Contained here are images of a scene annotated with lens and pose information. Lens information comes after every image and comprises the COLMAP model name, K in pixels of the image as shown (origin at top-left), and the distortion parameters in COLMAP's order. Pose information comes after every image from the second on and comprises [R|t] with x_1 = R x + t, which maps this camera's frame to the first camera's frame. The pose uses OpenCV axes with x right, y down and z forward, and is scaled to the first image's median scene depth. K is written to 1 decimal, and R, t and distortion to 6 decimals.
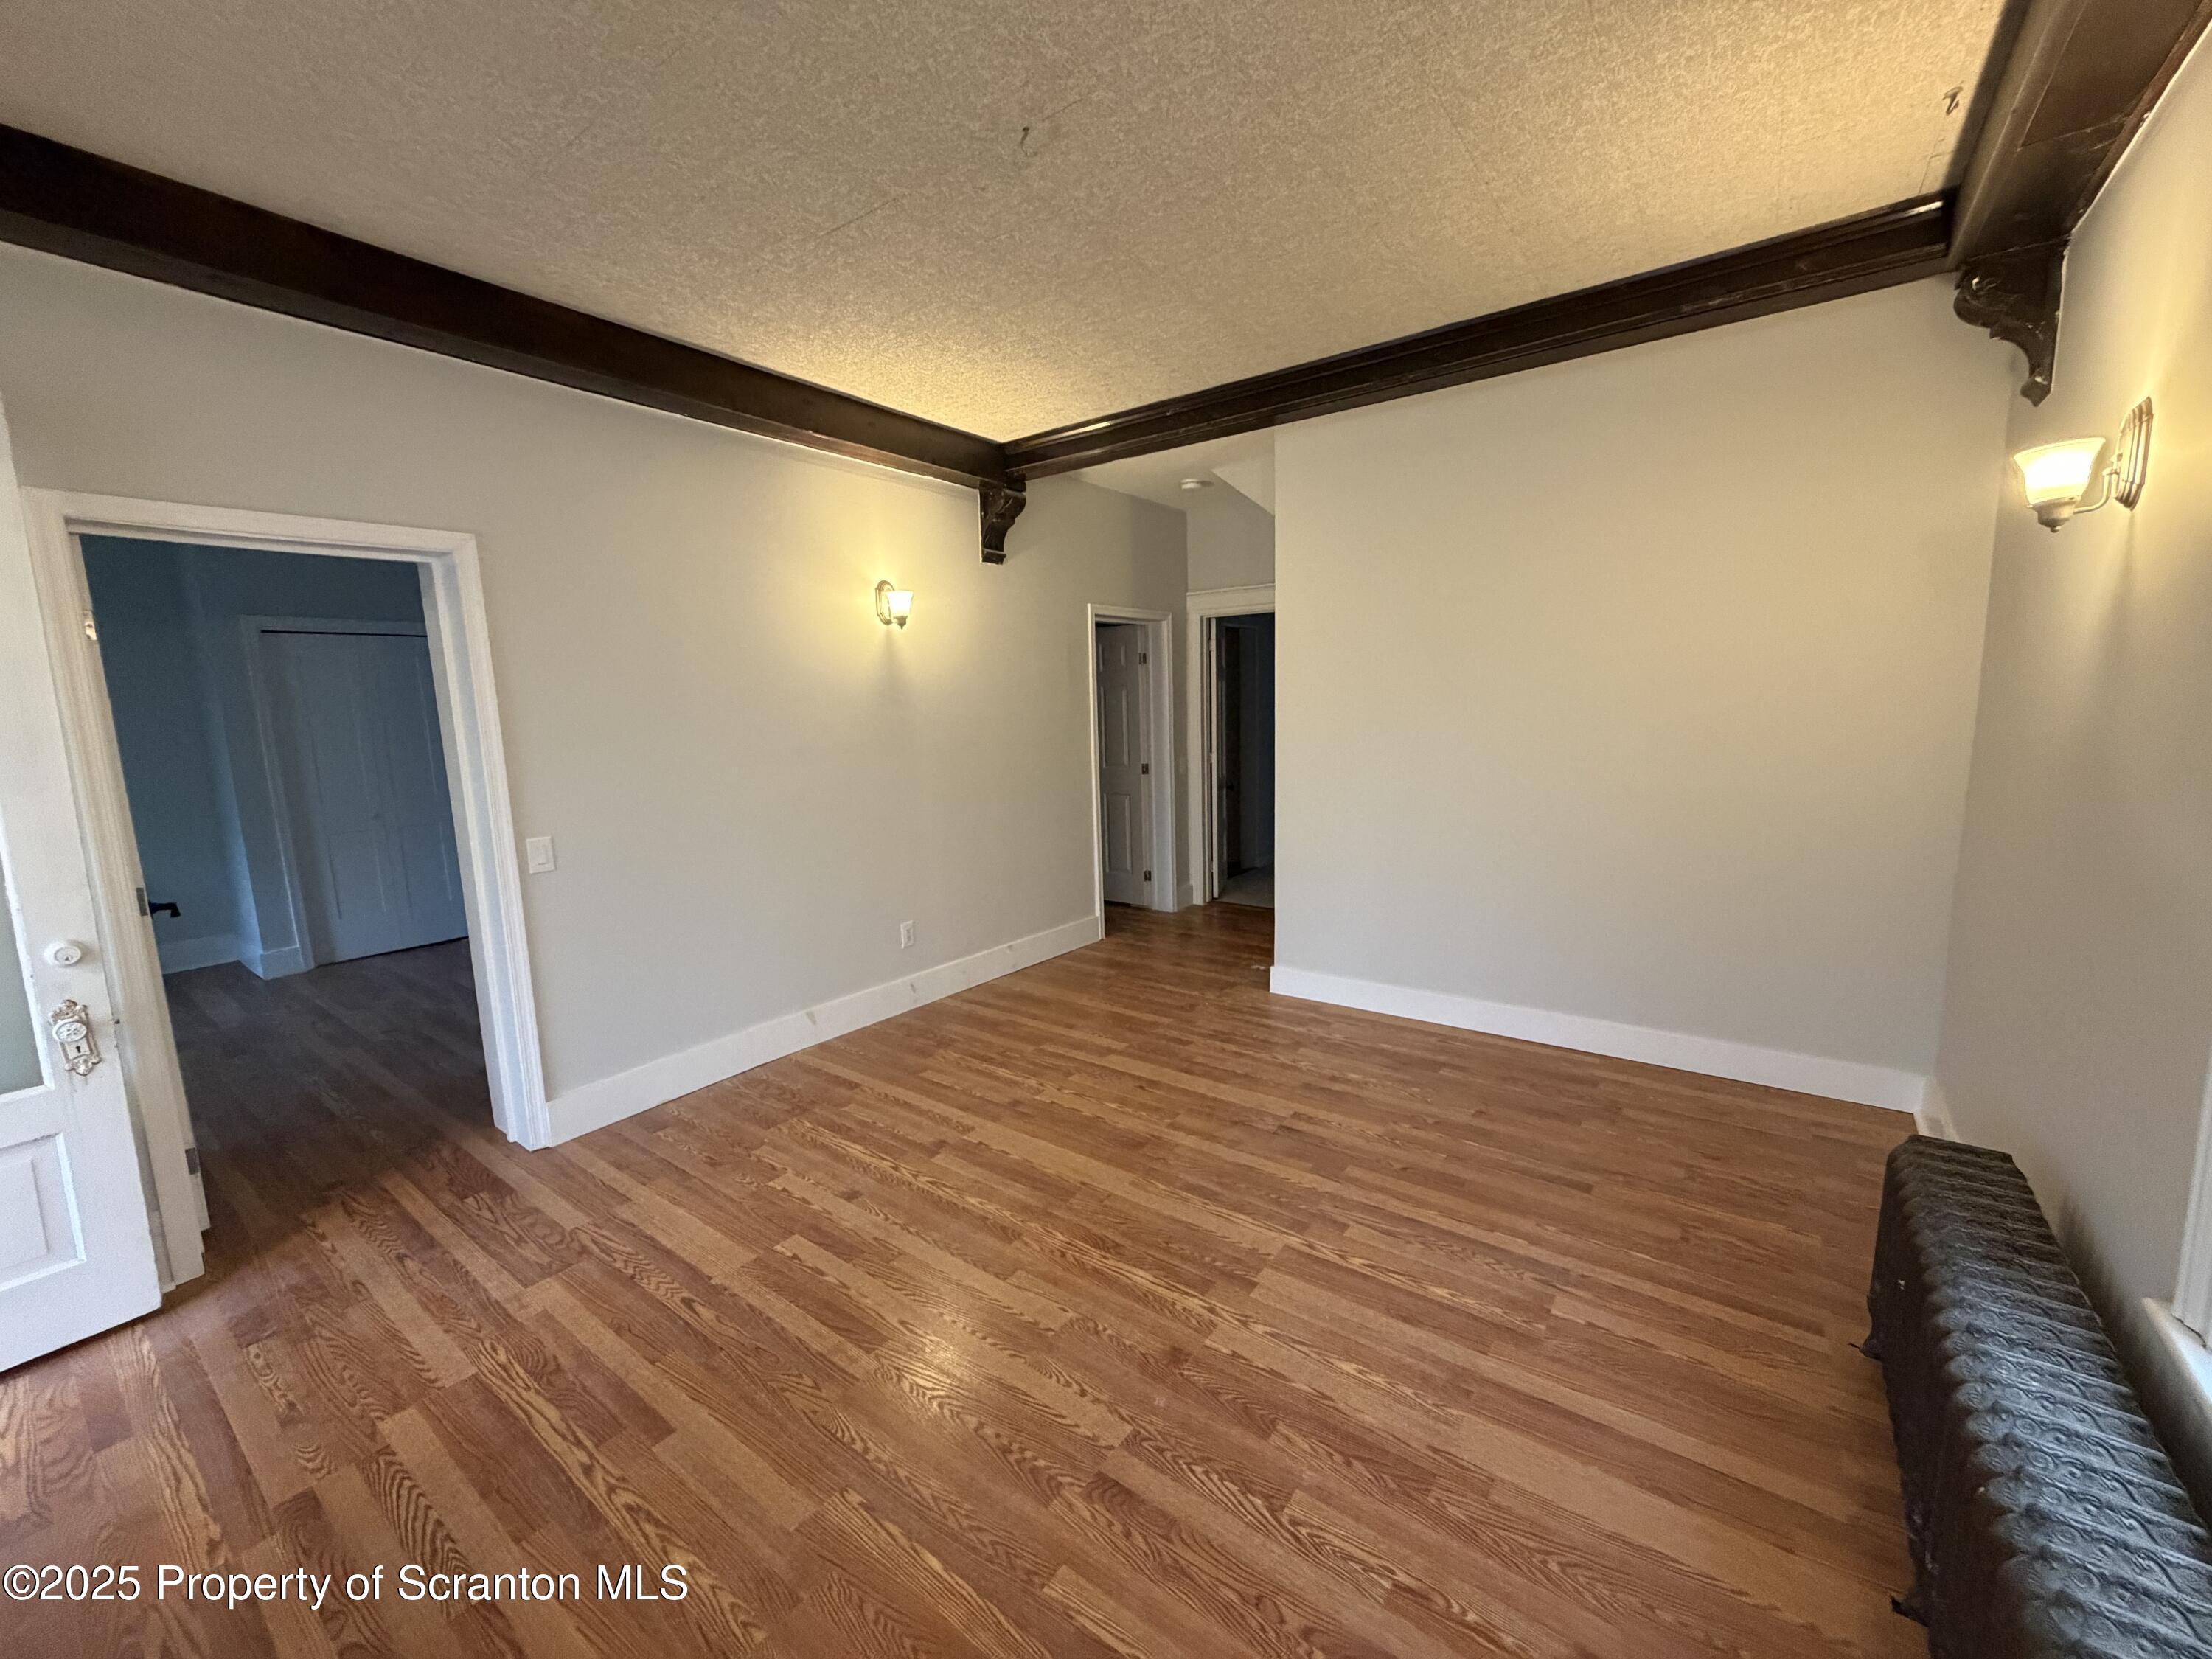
lens RADIAL K [[880.4, 0, 1099.9], [0, 880.4, 825.1], [0, 0, 1]] dist [-0.000056, 0.000291]
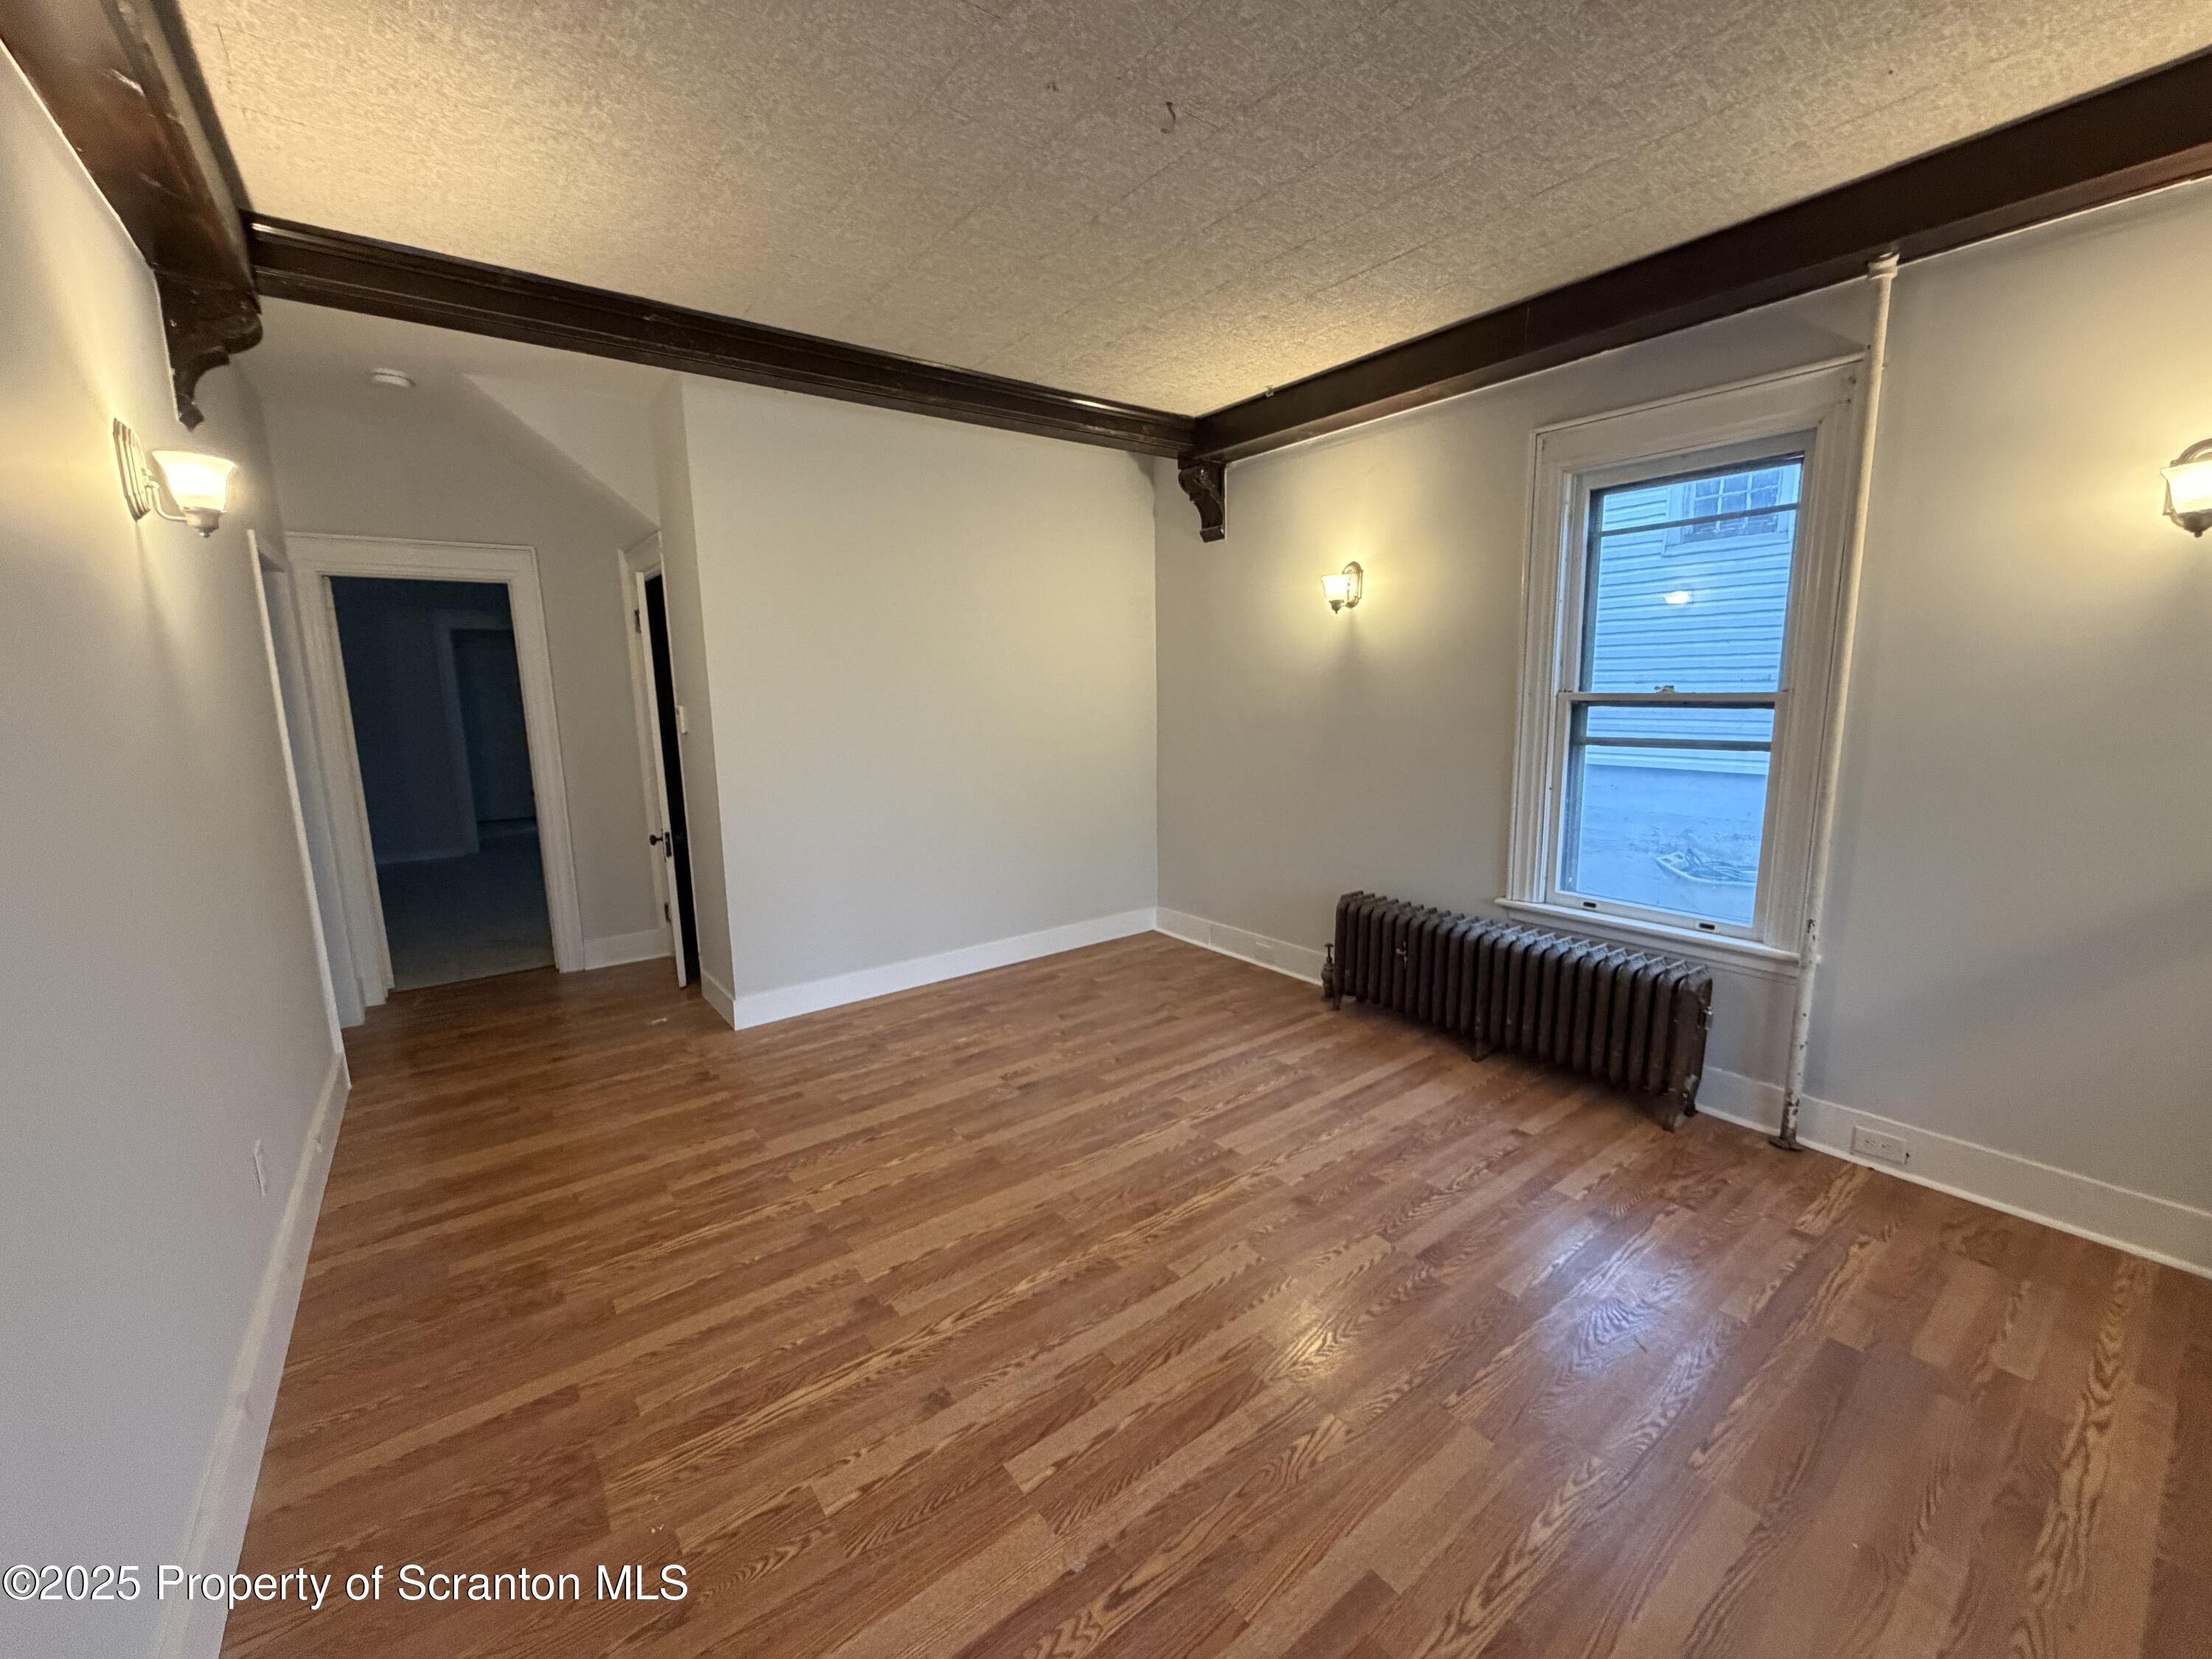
lens RADIAL K [[880.4, 0, 1099.9], [0, 880.4, 825.1], [0, 0, 1]] dist [-0.000056, 0.000291]
pose [[0.282156, -0.132915, 0.950117, -0.834936], [0.145706, 0.984805, 0.094497, -0.066139], [-0.948239, 0.111775, 0.297235, 0.625876]]
